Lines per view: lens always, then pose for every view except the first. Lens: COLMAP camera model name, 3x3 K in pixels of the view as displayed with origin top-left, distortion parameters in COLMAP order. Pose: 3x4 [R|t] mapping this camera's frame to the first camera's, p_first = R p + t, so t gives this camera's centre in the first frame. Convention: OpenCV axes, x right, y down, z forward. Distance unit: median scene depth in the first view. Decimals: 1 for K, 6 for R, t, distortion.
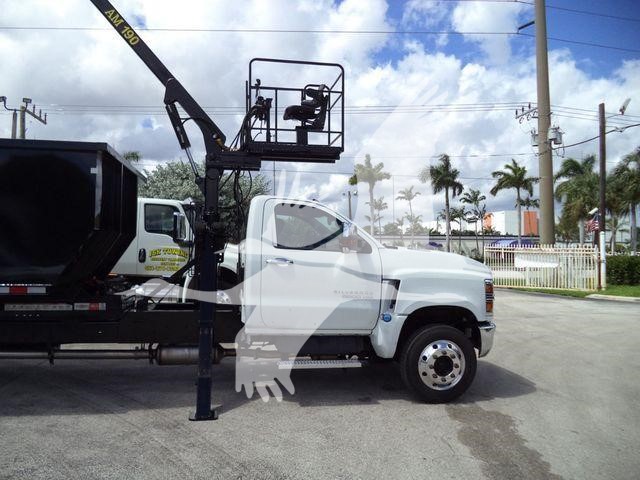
lens RADIAL K [[522.8, 0, 317.7], [0, 522.8, 225.7], [0, 0, 1]] dist [-0.026276, 0.005076]
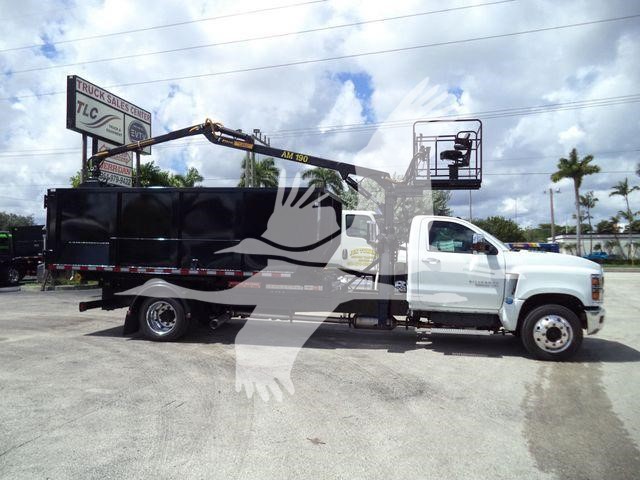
lens RADIAL K [[522.8, 0, 311.8], [0, 522.8, 239.7], [0, 0, 1]] dist [-0.026276, 0.005076]
pose [[0.923988, -0.013150, -0.382196, 0.165142], [0.023359, 0.999483, 0.022086, -0.029509], [0.381708, -0.029335, 0.923817, -0.490407]]
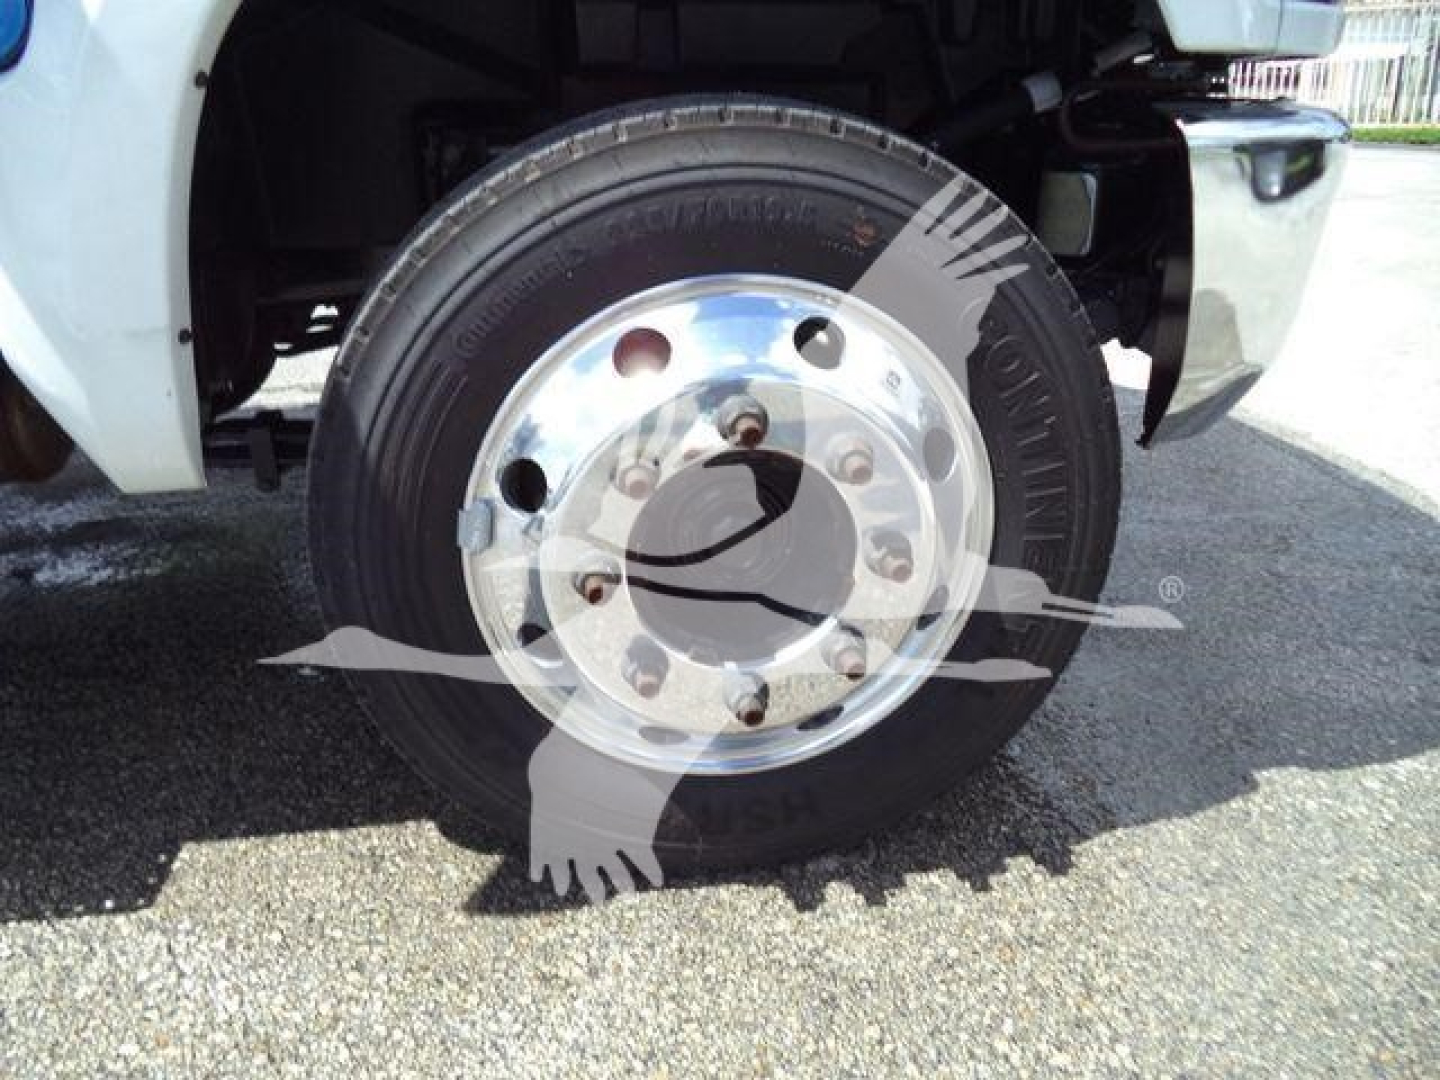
lens RADIAL K [[1176.3, 0, 721.1], [0, 1176.3, 534.5], [0, 0, 1]] dist [-0.026276, 0.005076]
pose [[0.998685, -0.016305, -0.048614, 0.229726], [0.034688, 0.913052, 0.406365, 0.168062], [0.037762, -0.407517, 0.912417, 0.755221]]
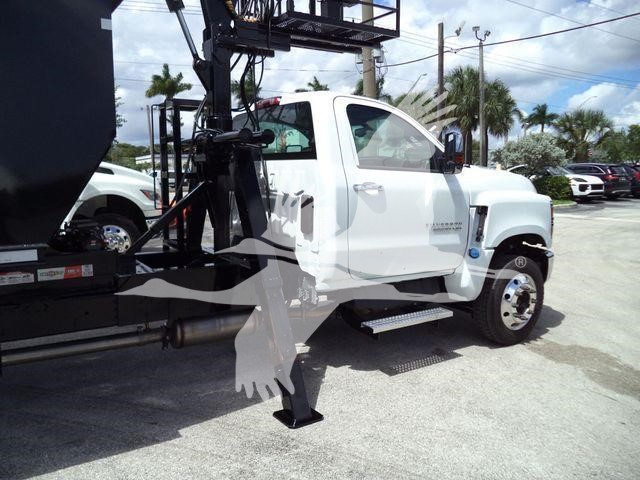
lens RADIAL K [[522.8, 0, 308.6], [0, 522.8, 234.7], [0, 0, 1]] dist [-0.026276, 0.005076]
pose [[0.921829, -0.061691, 0.382656, -0.381319], [-0.004754, 0.985379, 0.170312, 0.011230], [-0.387567, -0.158817, 0.908058, 0.343961]]
